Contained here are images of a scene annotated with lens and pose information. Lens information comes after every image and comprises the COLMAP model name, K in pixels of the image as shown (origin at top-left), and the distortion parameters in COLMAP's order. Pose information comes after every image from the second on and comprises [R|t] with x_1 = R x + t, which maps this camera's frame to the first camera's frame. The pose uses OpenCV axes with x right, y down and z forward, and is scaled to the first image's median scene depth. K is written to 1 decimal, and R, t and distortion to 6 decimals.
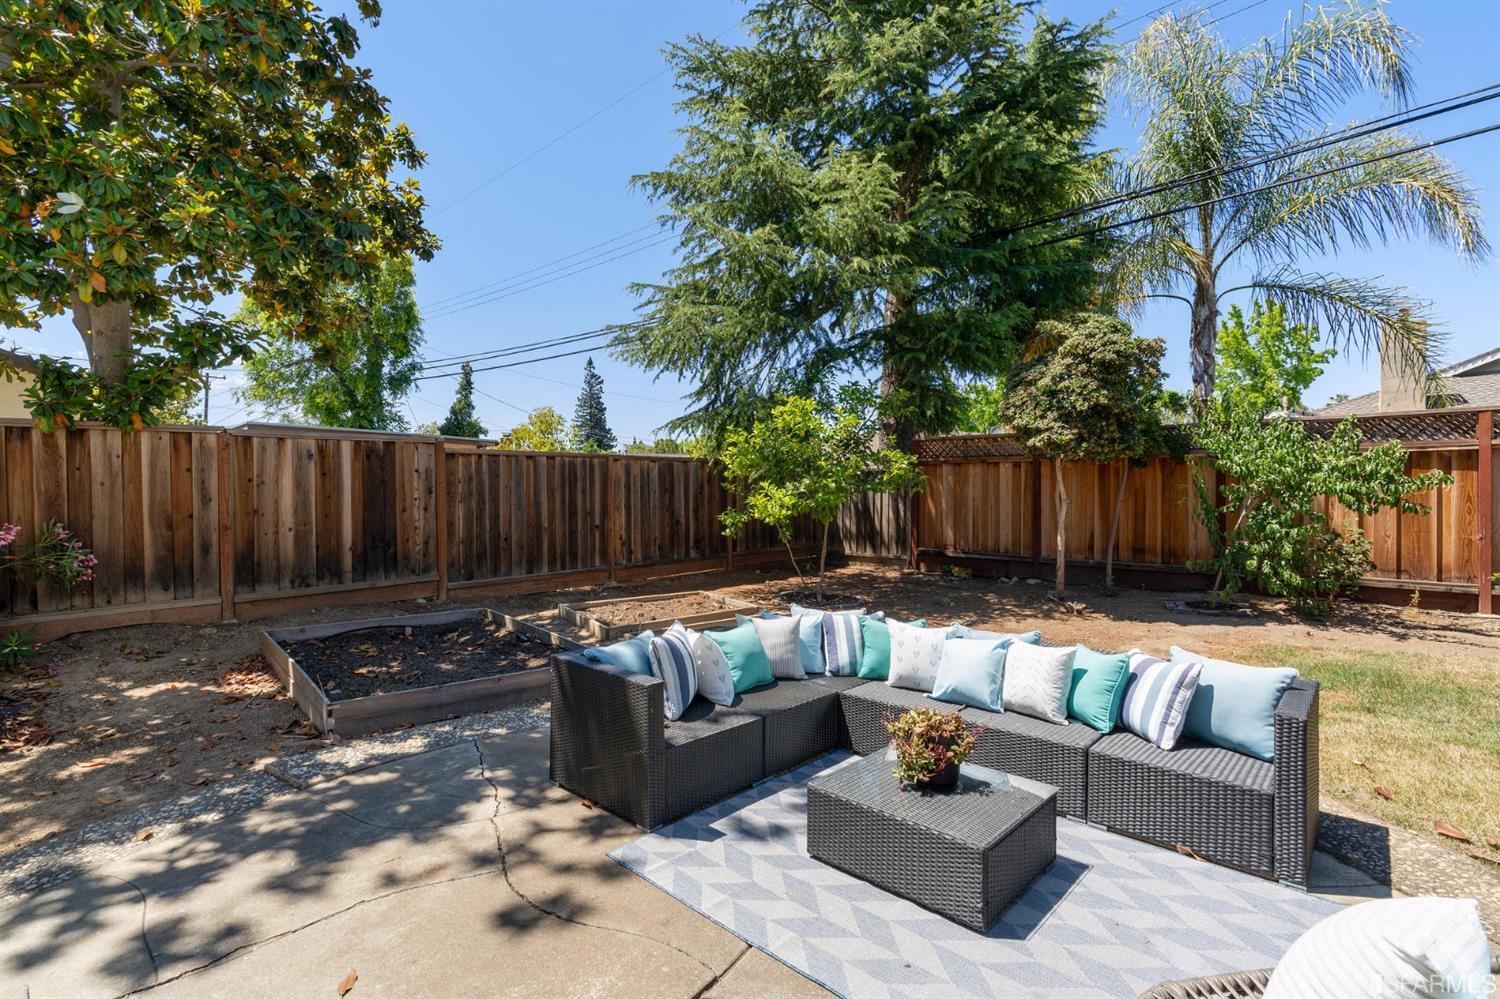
lens RADIAL K [[683.1, 0, 752.9], [0, 683.1, 498.1], [0, 0, 1]] dist [-0.007729, 0.001967]
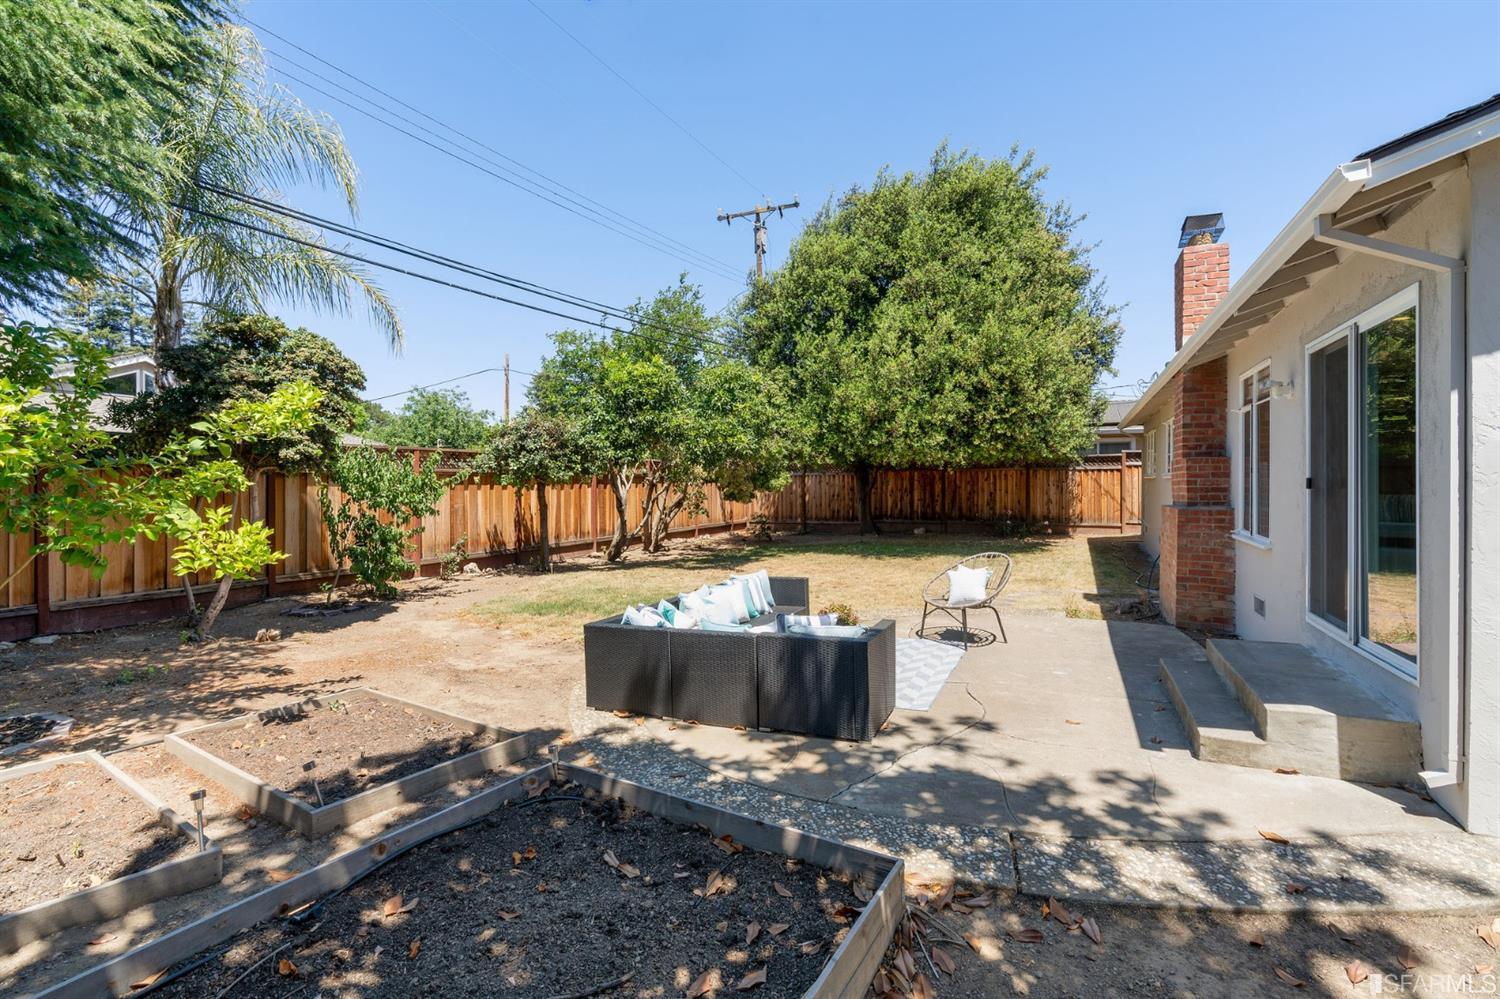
lens RADIAL K [[683.1, 0, 751.5], [0, 683.1, 489.4], [0, 0, 1]] dist [-0.007729, 0.001967]
pose [[-0.305947, -0.000863, 0.952048, -1.738901], [0.024361, 0.999665, 0.008735, -0.081766], [-0.951737, 0.025865, -0.305823, 1.928048]]
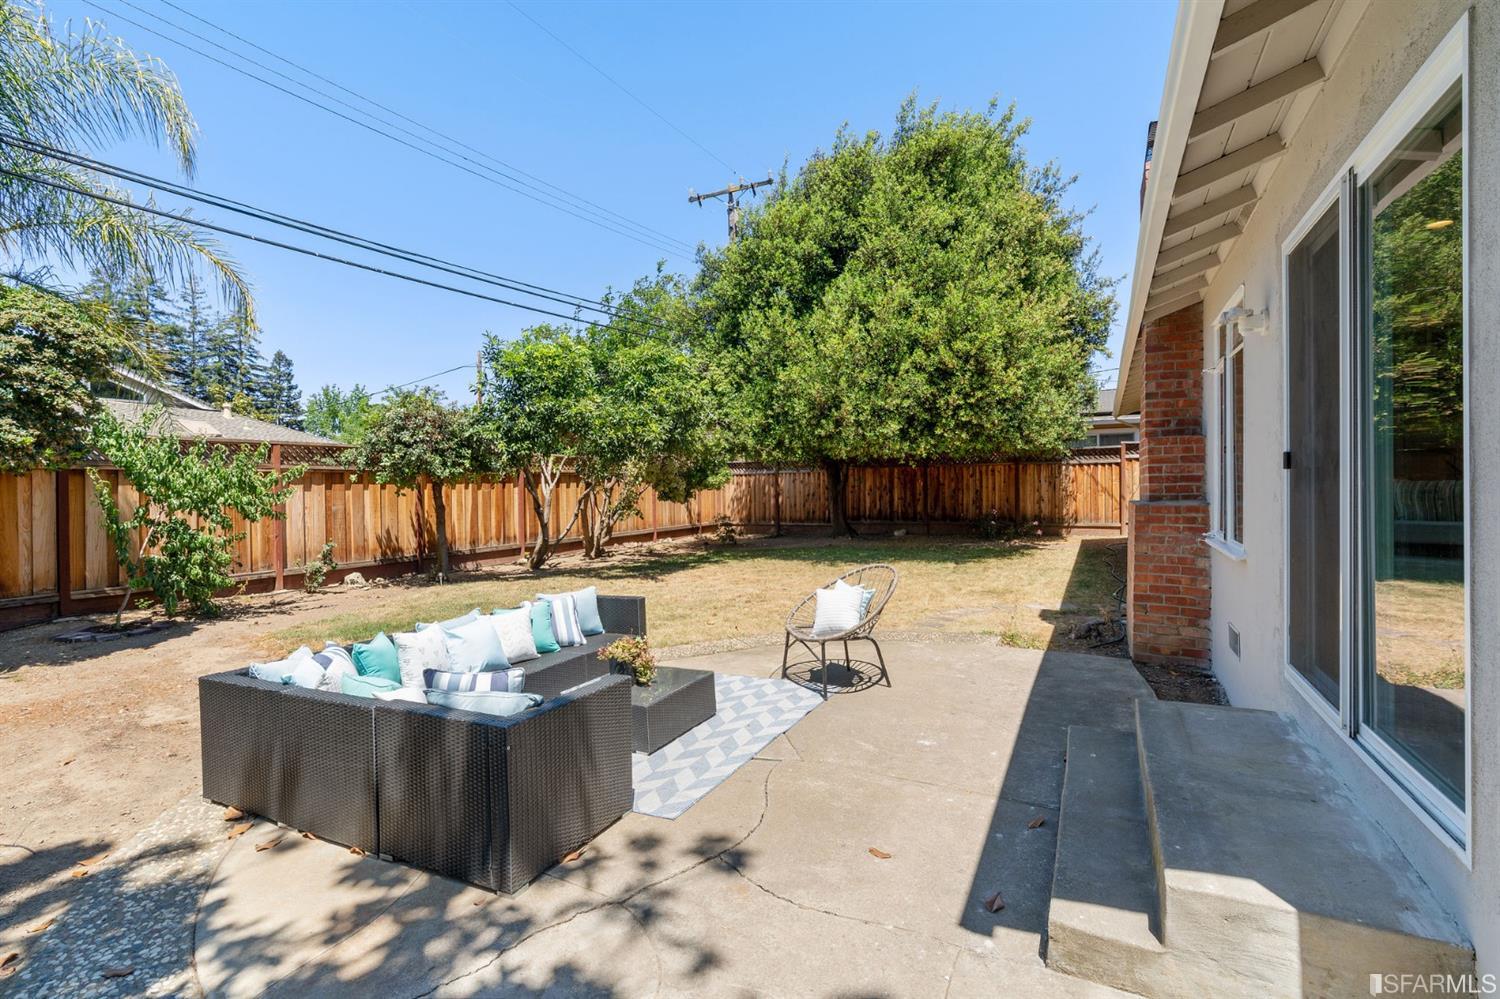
lens RADIAL K [[683.1, 0, 750.8], [0, 683.1, 494.3], [0, 0, 1]] dist [-0.007729, 0.001967]
pose [[-0.272907, -0.003207, 0.962035, -1.303440], [0.031927, 0.999413, 0.012389, -0.030643], [-0.961511, 0.034096, -0.272644, 1.104500]]
